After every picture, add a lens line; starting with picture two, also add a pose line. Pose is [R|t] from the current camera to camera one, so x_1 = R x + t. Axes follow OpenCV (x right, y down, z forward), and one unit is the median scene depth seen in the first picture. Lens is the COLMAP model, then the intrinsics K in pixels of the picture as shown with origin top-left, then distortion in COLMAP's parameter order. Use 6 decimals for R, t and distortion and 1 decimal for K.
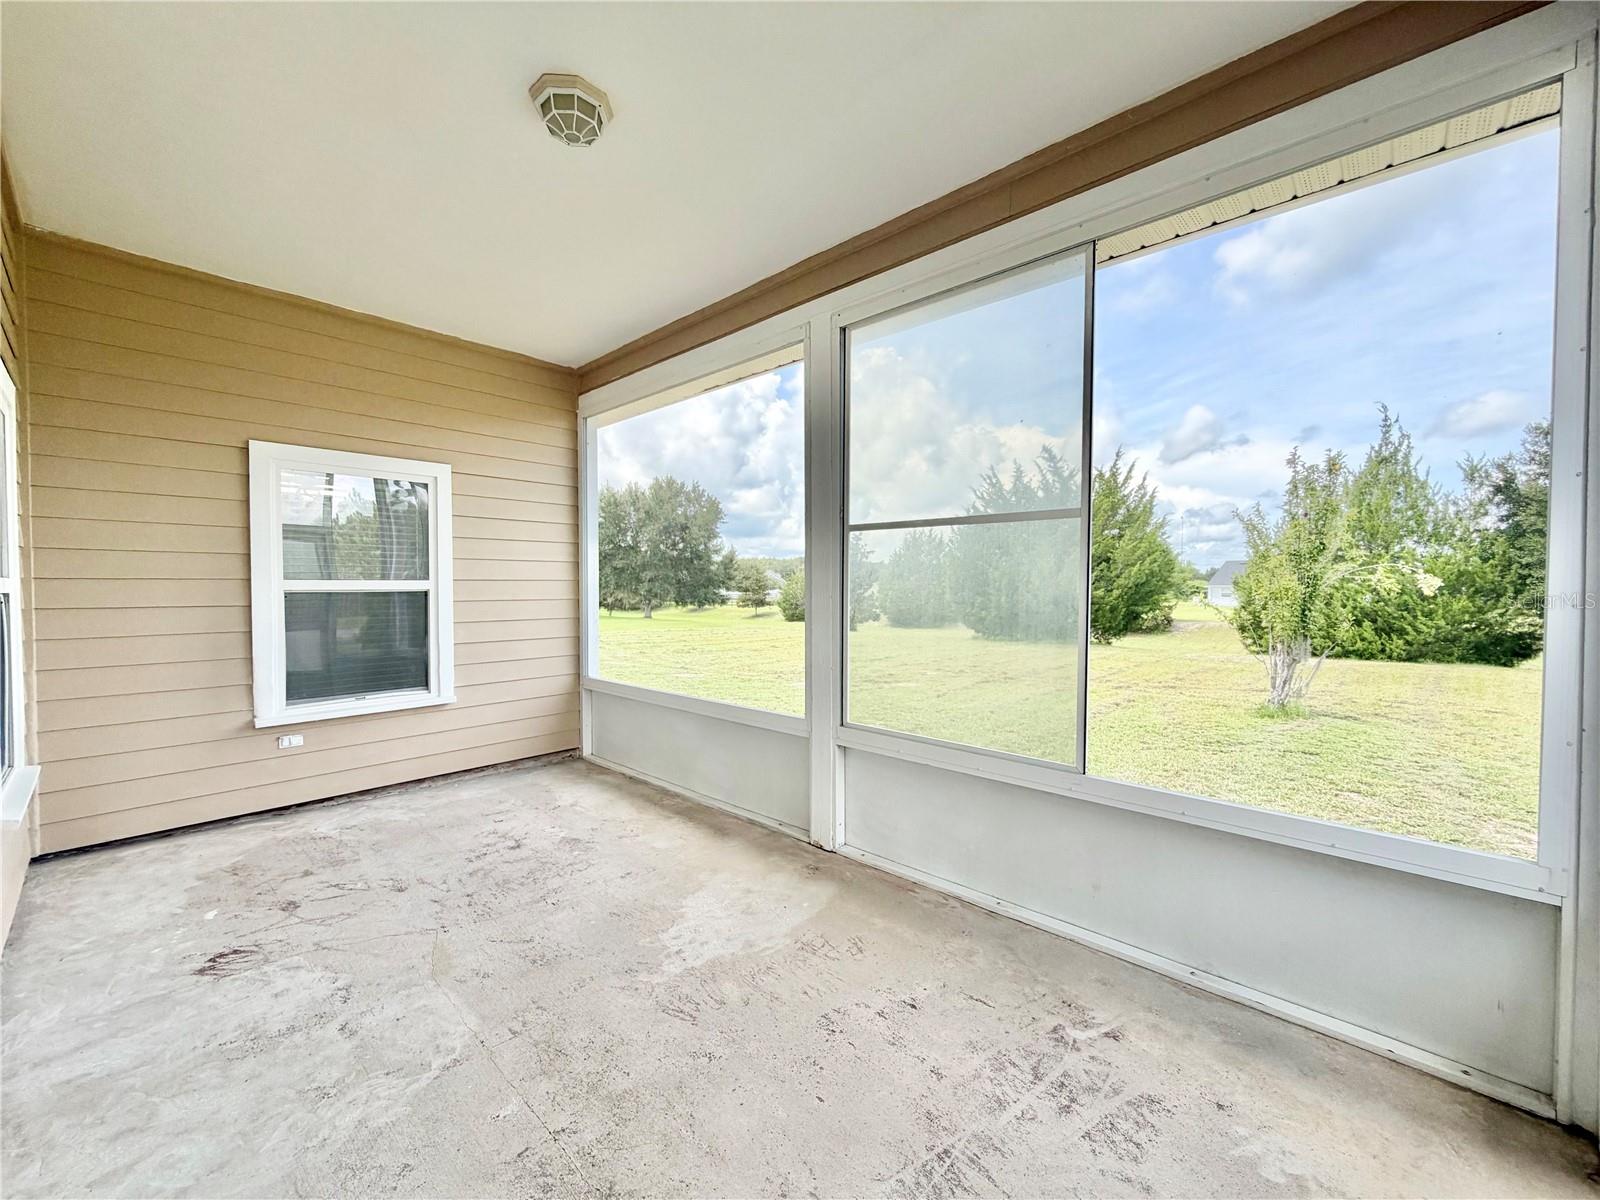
lens RADIAL K [[640.4, 0, 800.3], [0, 640.4, 598.2], [0, 0, 1]] dist [-0.001662, -0.000052]
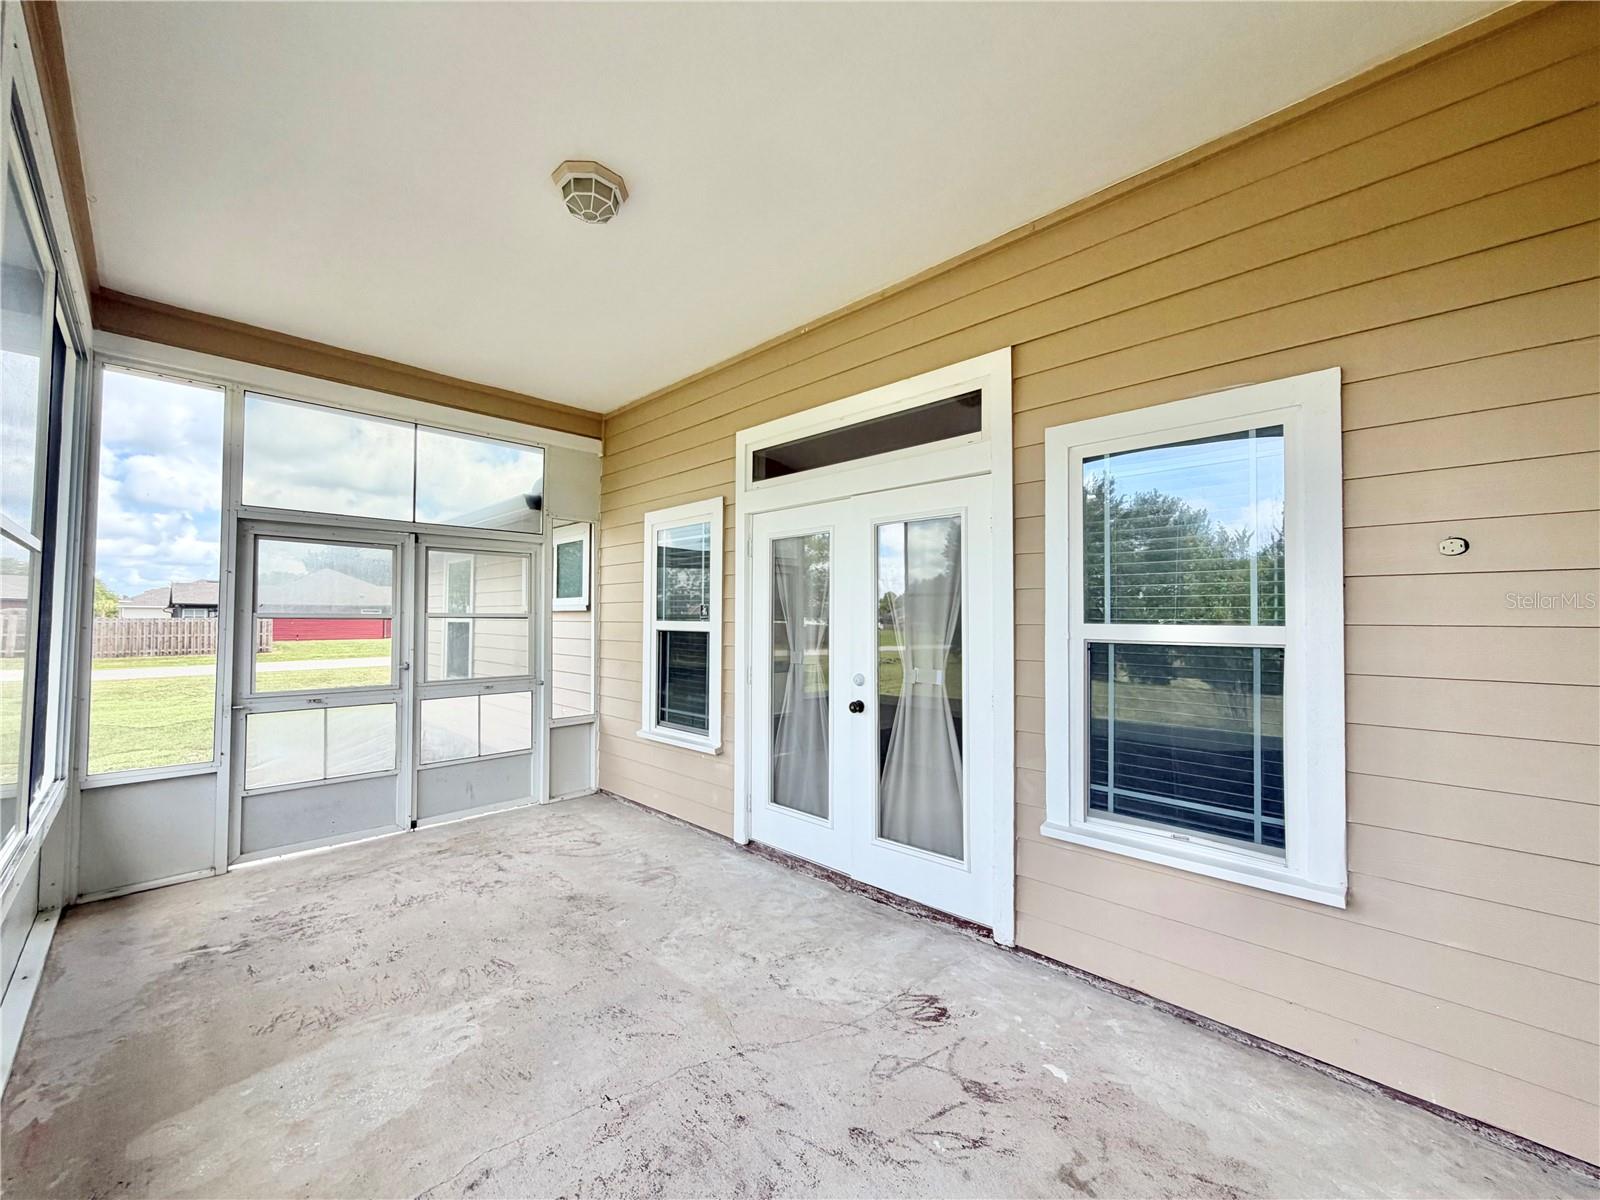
lens RADIAL K [[640.4, 0, 799.8], [0, 640.4, 601.5], [0, 0, 1]] dist [-0.001662, -0.000052]
pose [[-0.999487, -0.006812, 0.031295, -0.744479], [-0.007035, 0.999951, -0.007023, -0.060616], [-0.031245, -0.007239, -0.999486, 2.059281]]
